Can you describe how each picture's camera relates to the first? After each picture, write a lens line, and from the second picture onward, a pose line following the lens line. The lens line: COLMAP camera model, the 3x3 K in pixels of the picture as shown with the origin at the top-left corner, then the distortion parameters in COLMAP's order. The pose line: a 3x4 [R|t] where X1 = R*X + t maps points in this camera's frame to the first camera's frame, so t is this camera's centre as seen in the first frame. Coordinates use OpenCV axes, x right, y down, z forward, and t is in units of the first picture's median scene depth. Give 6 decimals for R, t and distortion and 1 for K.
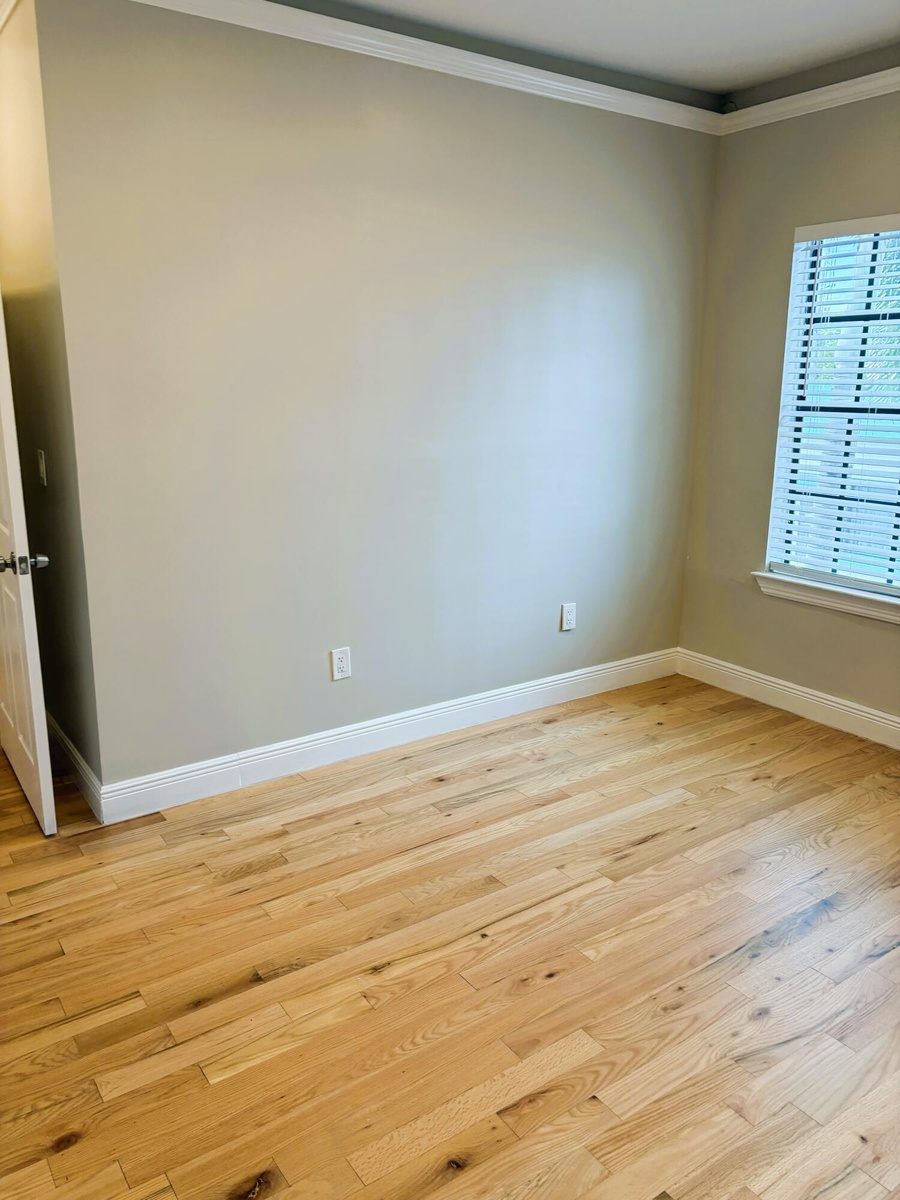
lens RADIAL K [[894.5, 0, 427.9], [0, 894.5, 596.0], [0, 0, 1]] dist [0.039635, -0.049715]
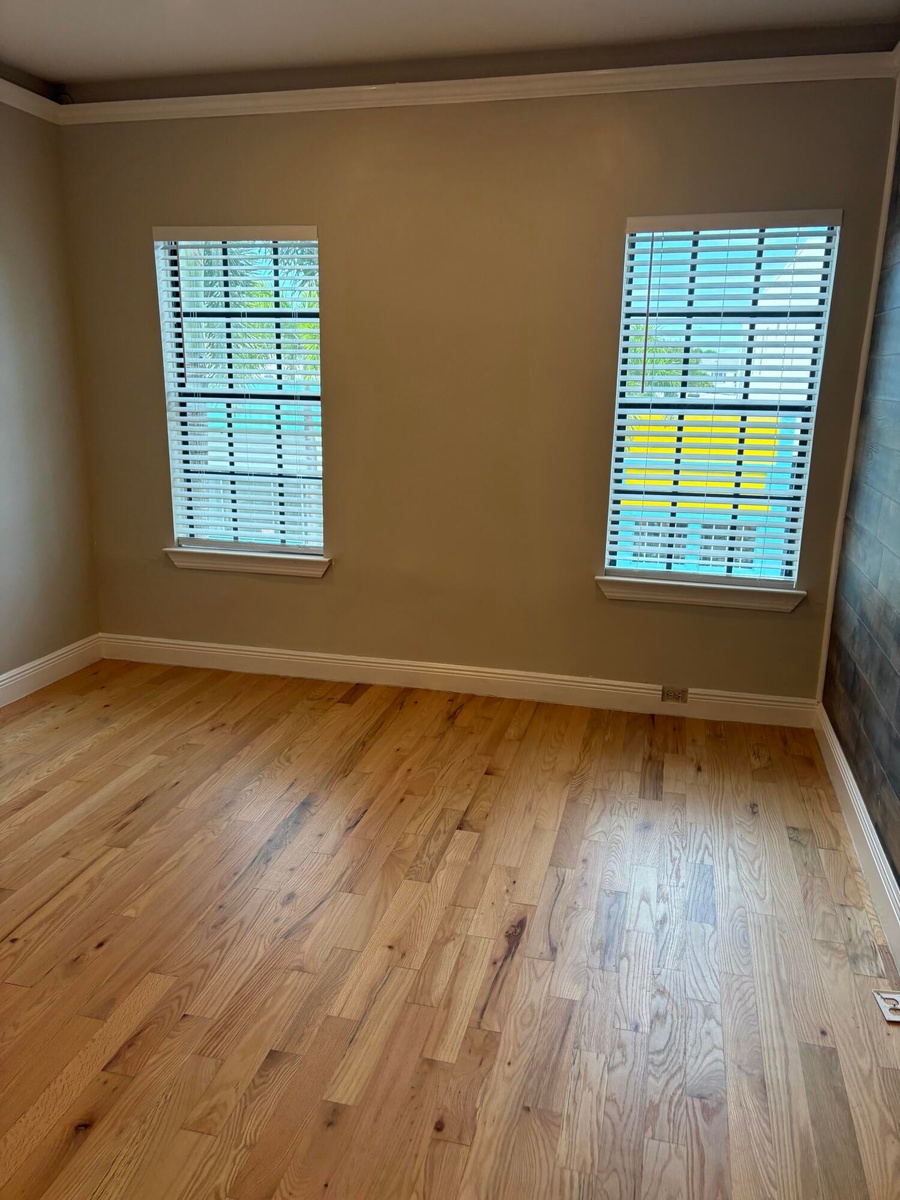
lens RADIAL K [[903.1, 0, 450.0], [0, 903.1, 600.0], [0, 0, 1]] dist [0.005694, -0.001758]
pose [[0.744282, -0.152777, 0.650157, -0.124453], [0.145185, 0.987216, 0.065777, 0.016677], [-0.651894, 0.045436, 0.756948, -0.041306]]
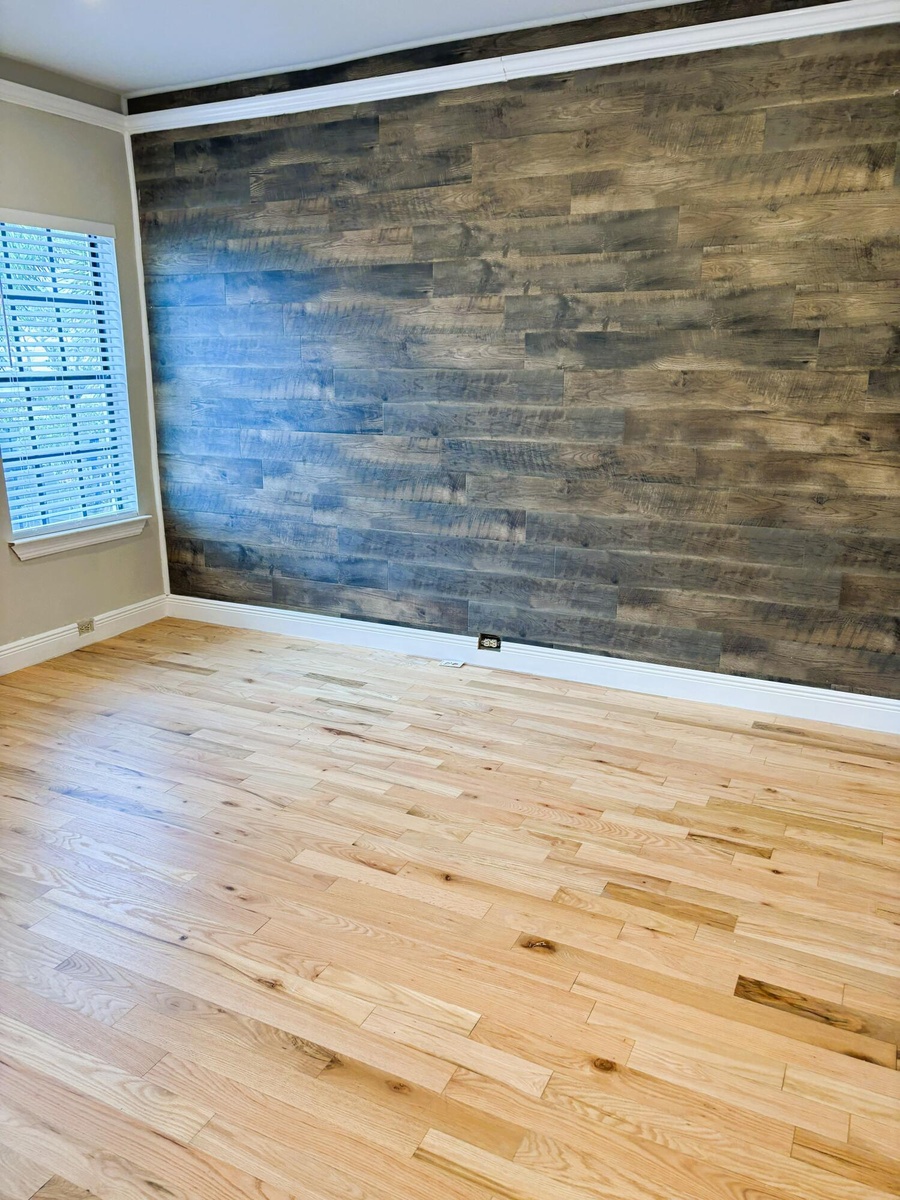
lens RADIAL K [[903.1, 0, 450.0], [0, 903.1, 600.0], [0, 0, 1]] dist [0.005694, -0.001758]
pose [[-0.492600, -0.229490, 0.839452, -0.593411], [0.209046, 0.905156, 0.370124, -0.178634], [-0.844775, 0.357807, -0.397906, 0.756804]]
